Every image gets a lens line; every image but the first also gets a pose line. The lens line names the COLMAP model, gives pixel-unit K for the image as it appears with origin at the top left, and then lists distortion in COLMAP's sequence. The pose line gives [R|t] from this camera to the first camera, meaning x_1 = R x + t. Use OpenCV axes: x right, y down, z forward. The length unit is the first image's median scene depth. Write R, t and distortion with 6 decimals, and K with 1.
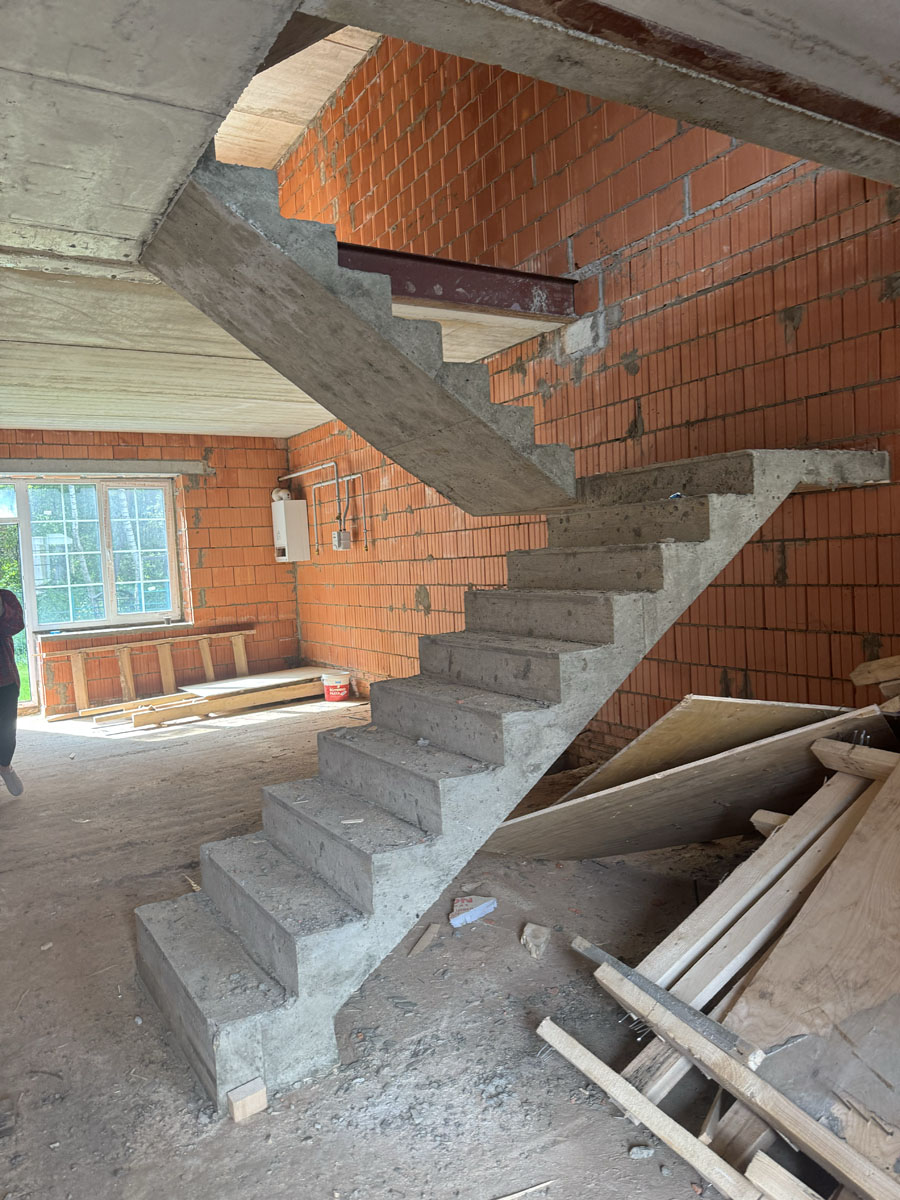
lens RADIAL K [[846.5, 0, 454.8], [0, 846.5, 601.9], [0, 0, 1]] dist [0.020929, -0.015709]
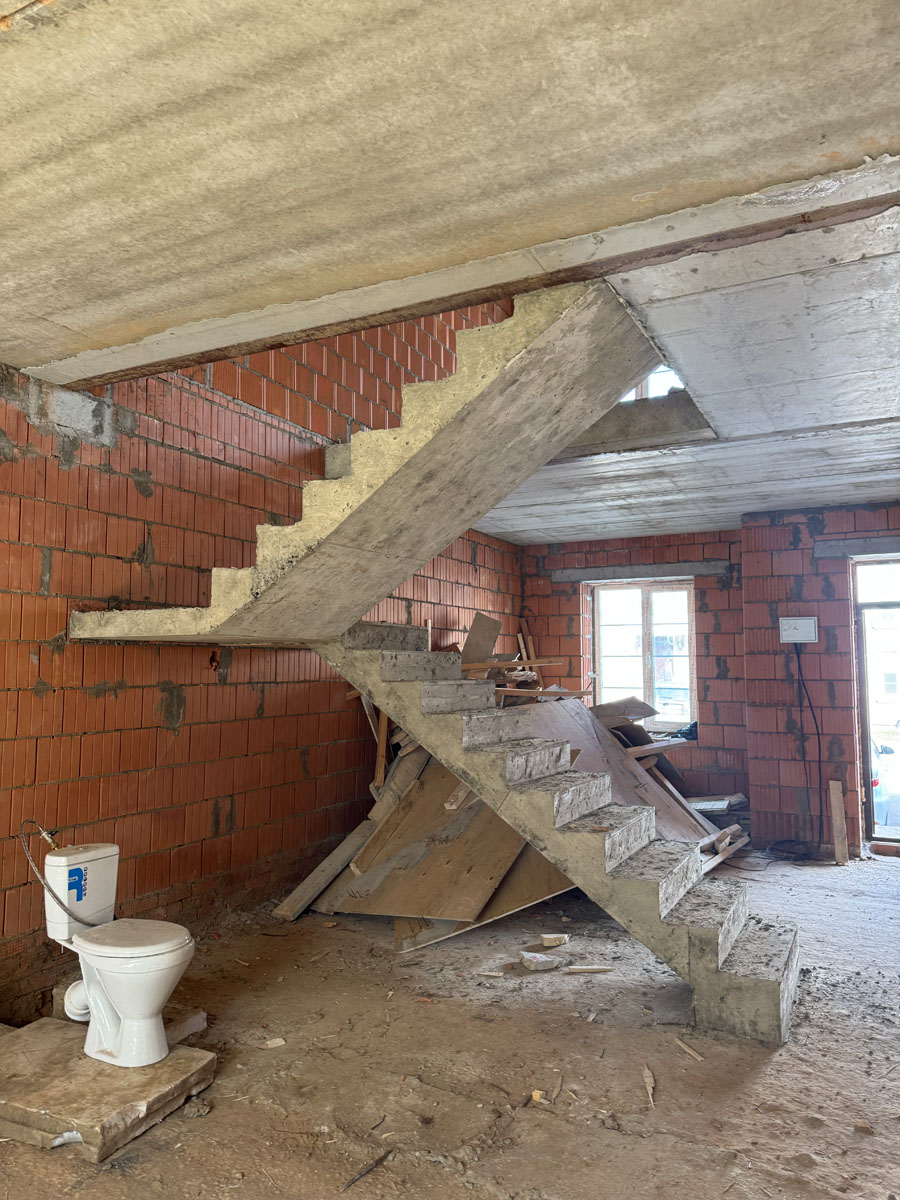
lens RADIAL K [[846.5, 0, 448.5], [0, 846.5, 602.0], [0, 0, 1]] dist [0.020929, -0.015709]
pose [[-0.514571, 0.125774, 0.848173, -0.790791], [0.076068, 0.991979, -0.100950, -0.039484], [-0.854067, 0.012573, -0.520011, 1.309040]]
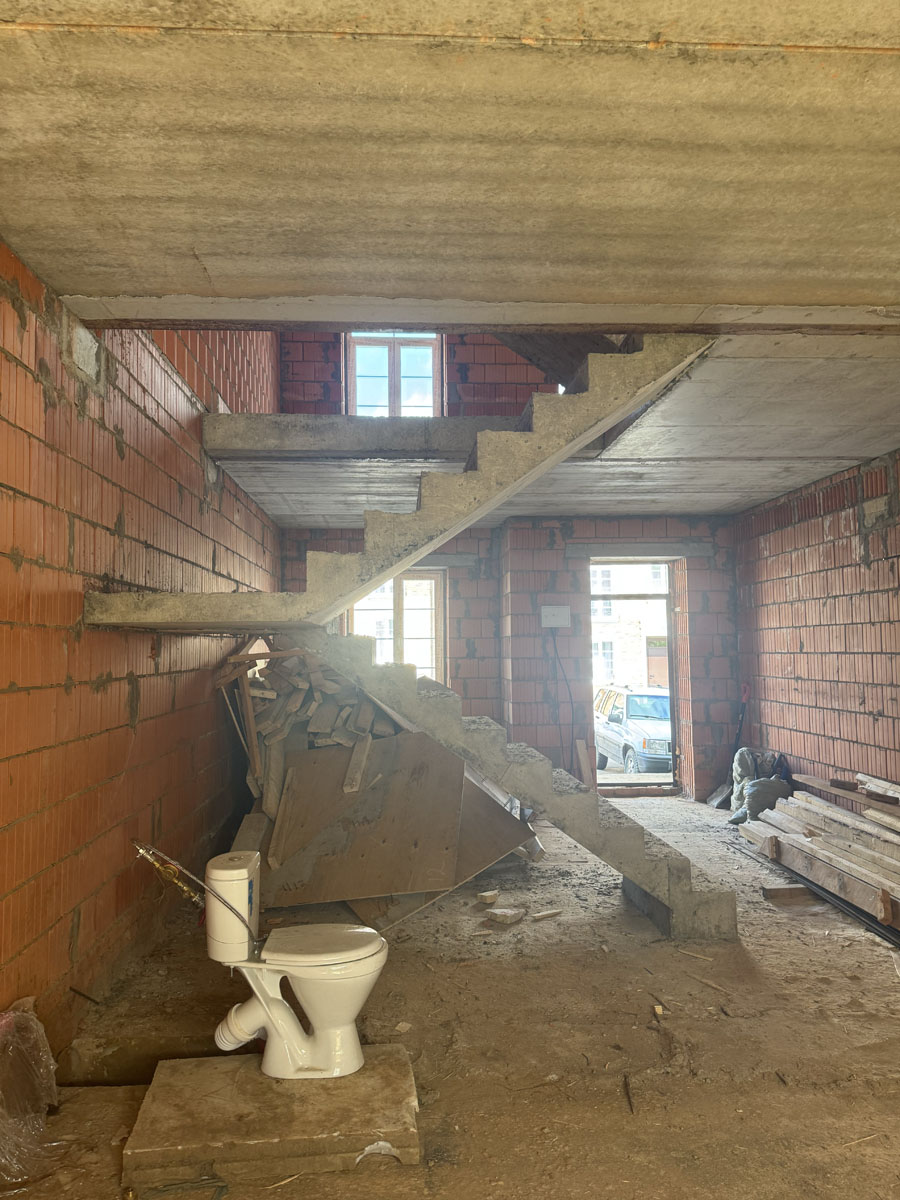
lens RADIAL K [[846.5, 0, 439.5], [0, 846.5, 595.4], [0, 0, 1]] dist [0.020929, -0.015709]
pose [[-0.875718, 0.095912, 0.473201, -0.454100], [0.086642, 0.995379, -0.041409, -0.088624], [-0.474986, 0.004737, -0.879981, 1.698191]]
